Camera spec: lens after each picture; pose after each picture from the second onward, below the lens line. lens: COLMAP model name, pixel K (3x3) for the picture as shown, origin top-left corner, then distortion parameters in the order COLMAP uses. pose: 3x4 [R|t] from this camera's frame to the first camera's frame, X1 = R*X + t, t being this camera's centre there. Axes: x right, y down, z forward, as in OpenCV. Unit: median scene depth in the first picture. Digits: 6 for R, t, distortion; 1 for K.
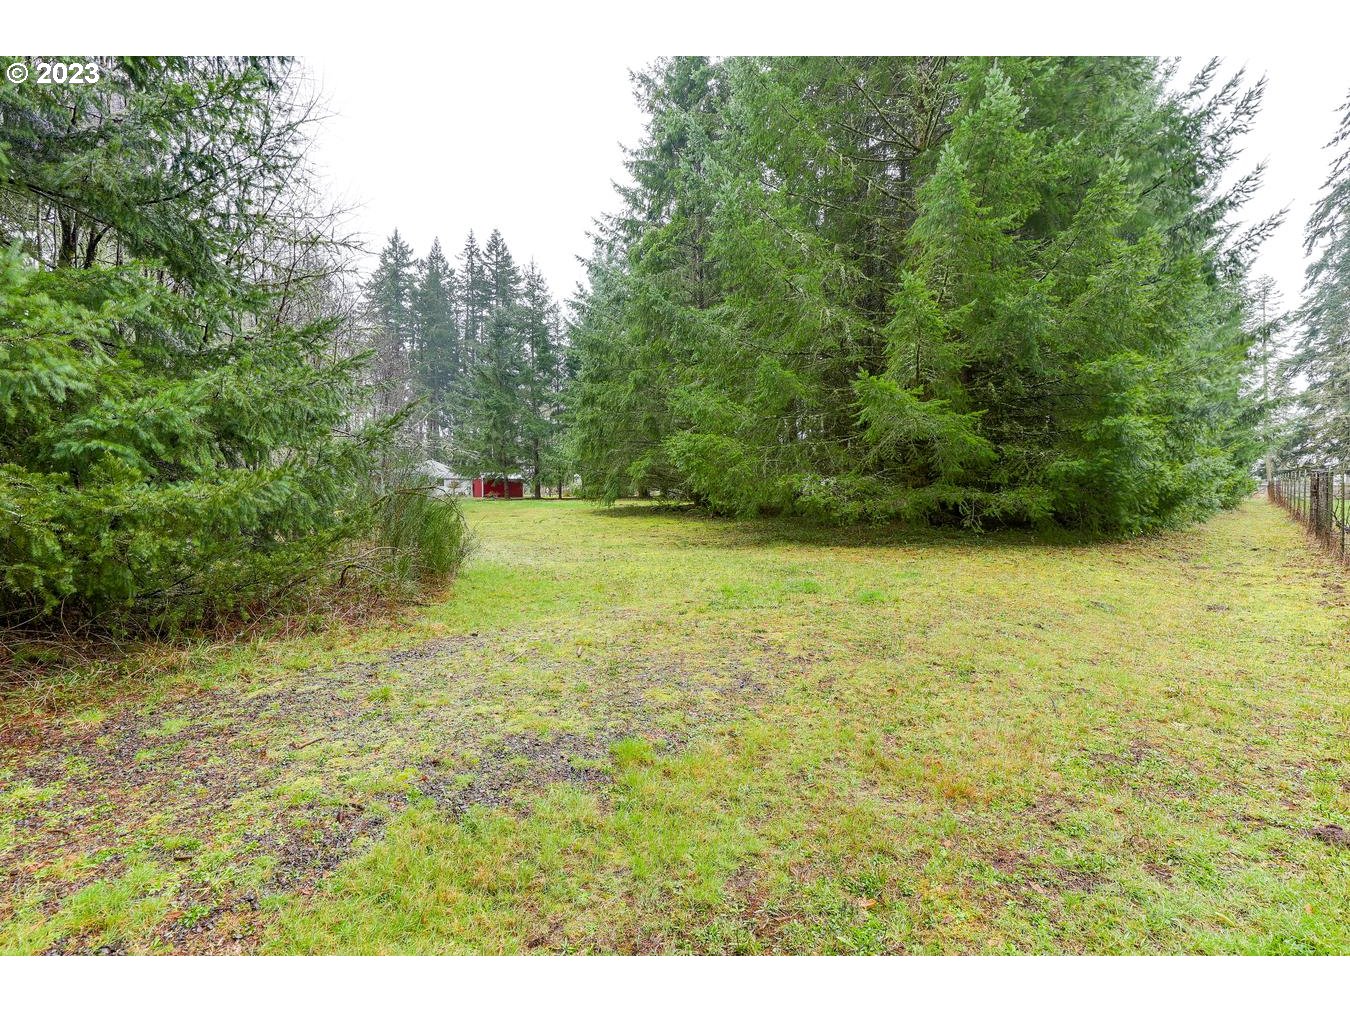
lens RADIAL K [[618.0, 0, 675.0], [0, 618.0, 506.0], [0, 0, 1]] dist [-0.002125, -0.000731]
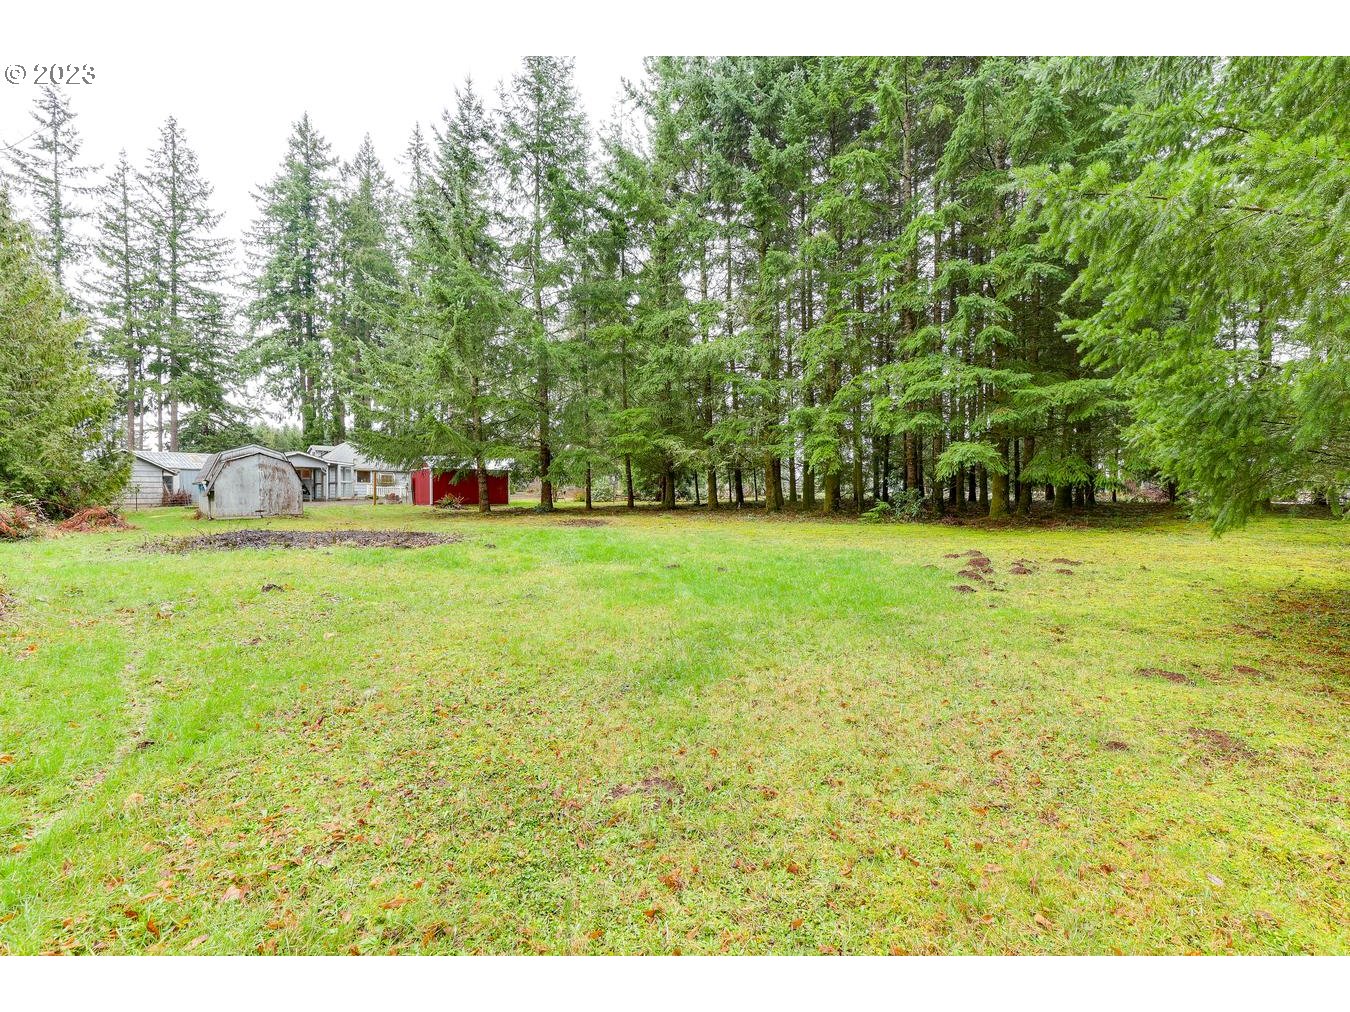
lens RADIAL K [[618.0, 0, 675.0], [0, 618.0, 506.0], [0, 0, 1]] dist [-0.002125, -0.000731]
pose [[0.997742, 0.000329, 0.067163, -0.084568], [-0.000642, 0.999989, 0.004645, -0.009558], [-0.067160, -0.004677, 0.997731, 0.278985]]
